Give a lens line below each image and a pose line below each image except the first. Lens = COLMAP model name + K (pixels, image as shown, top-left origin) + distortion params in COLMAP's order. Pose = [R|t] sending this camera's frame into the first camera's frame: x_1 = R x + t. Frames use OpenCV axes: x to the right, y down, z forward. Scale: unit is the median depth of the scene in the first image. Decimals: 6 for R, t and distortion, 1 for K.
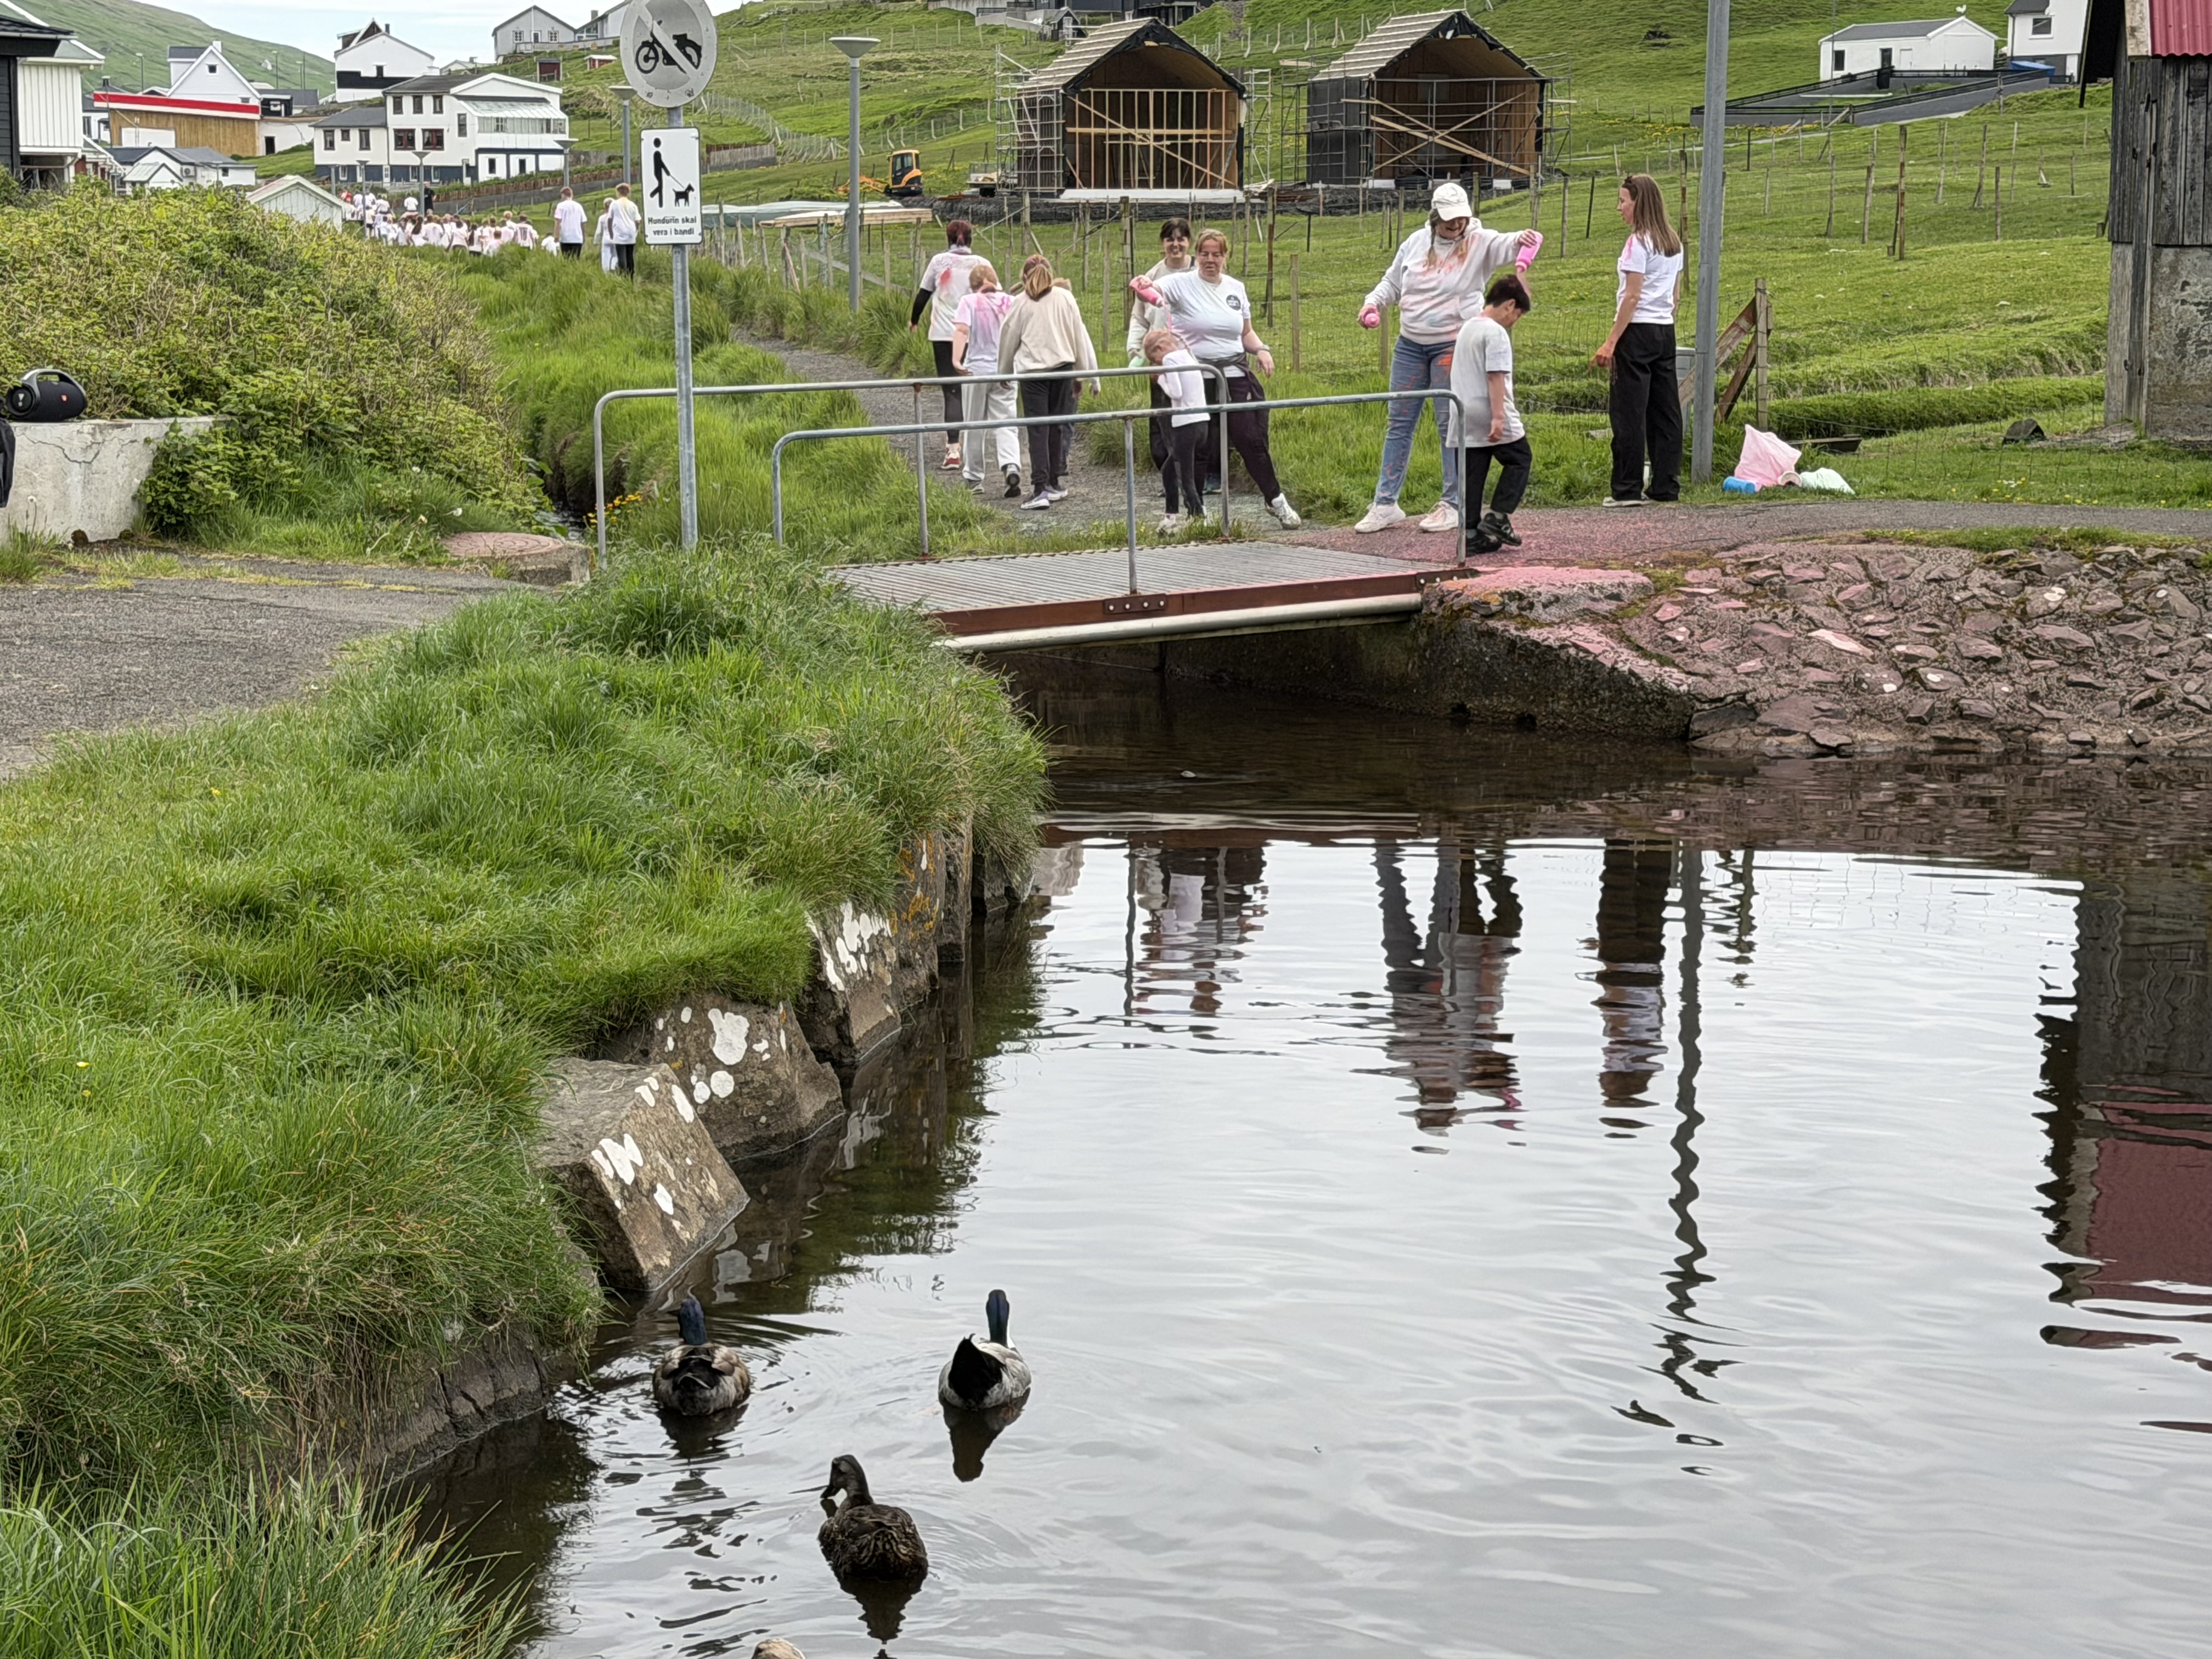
lens RADIAL K [[4222.1, 0, 1106.0], [0, 4222.1, 829.5], [0, 0, 1]] dist [0.165463, -0.158012]
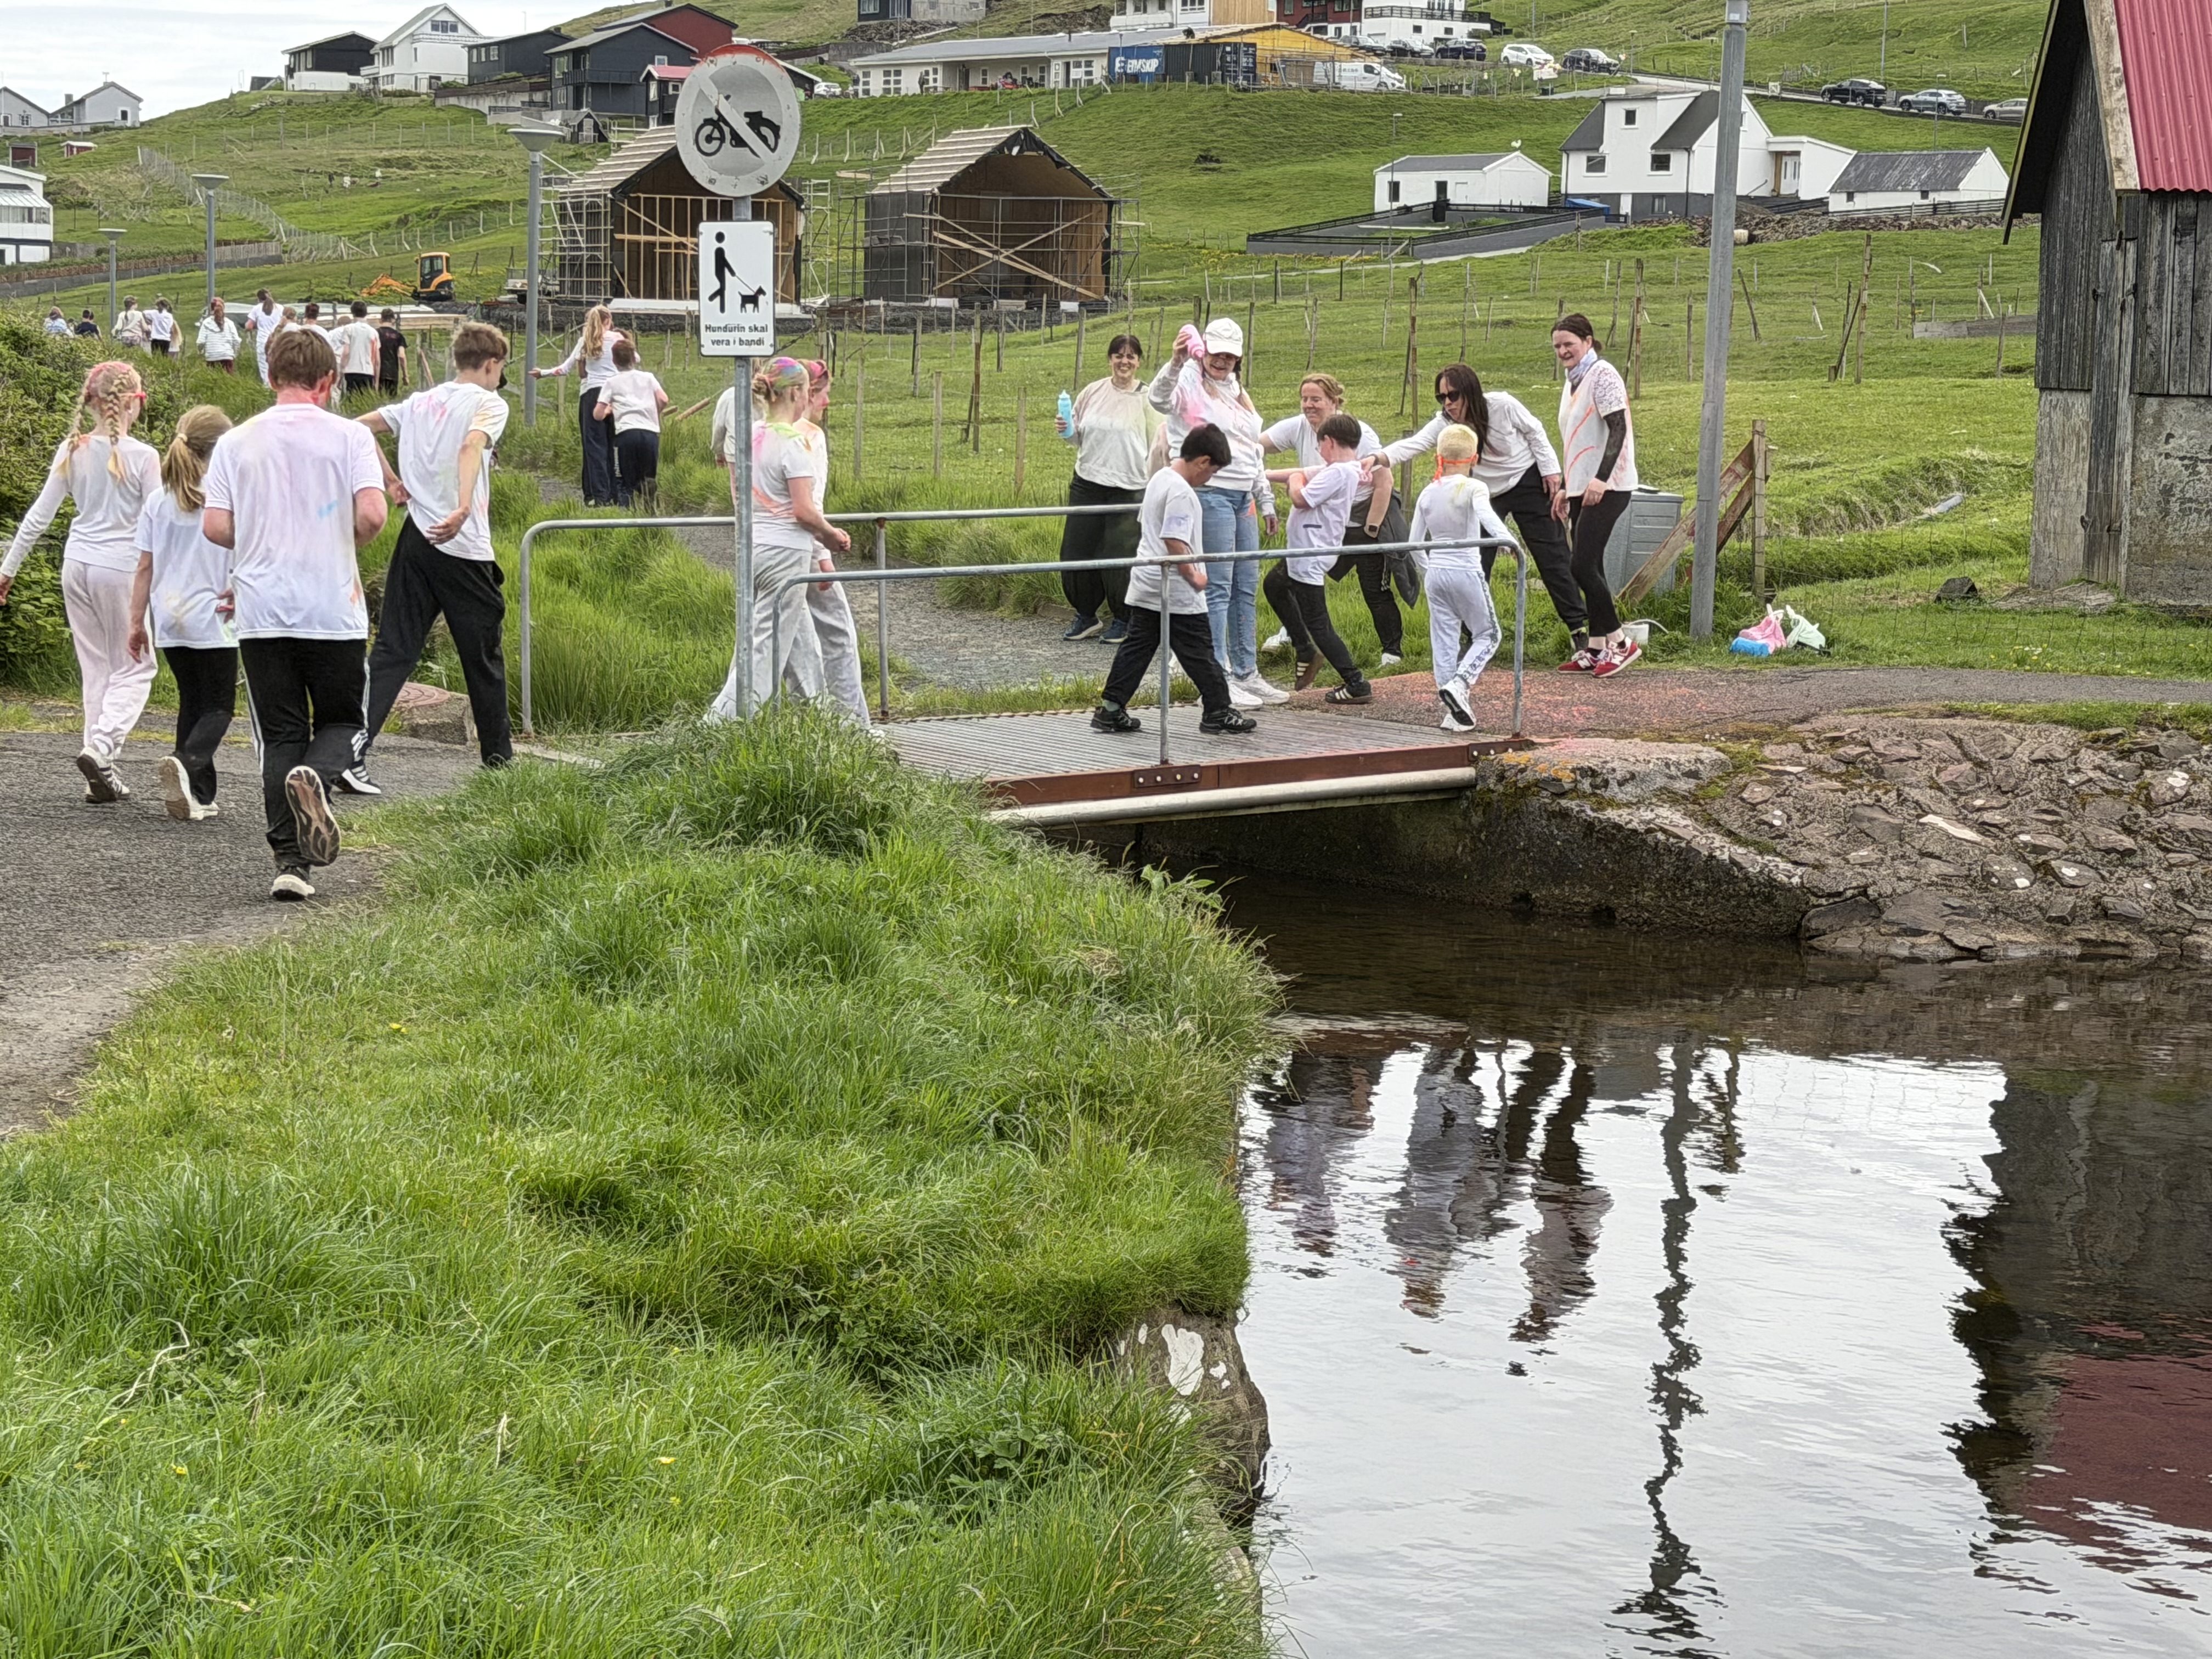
lens RADIAL K [[4376.0, 0, 1106.0], [0, 4376.0, 829.5], [0, 0, 1]] dist [0.144600, 0.048941]
pose [[0.992583, 0.010878, 0.121080, -0.112613], [-0.007082, 0.999471, -0.031732, -0.013242], [-0.121362, 0.030639, 0.992135, 0.101905]]
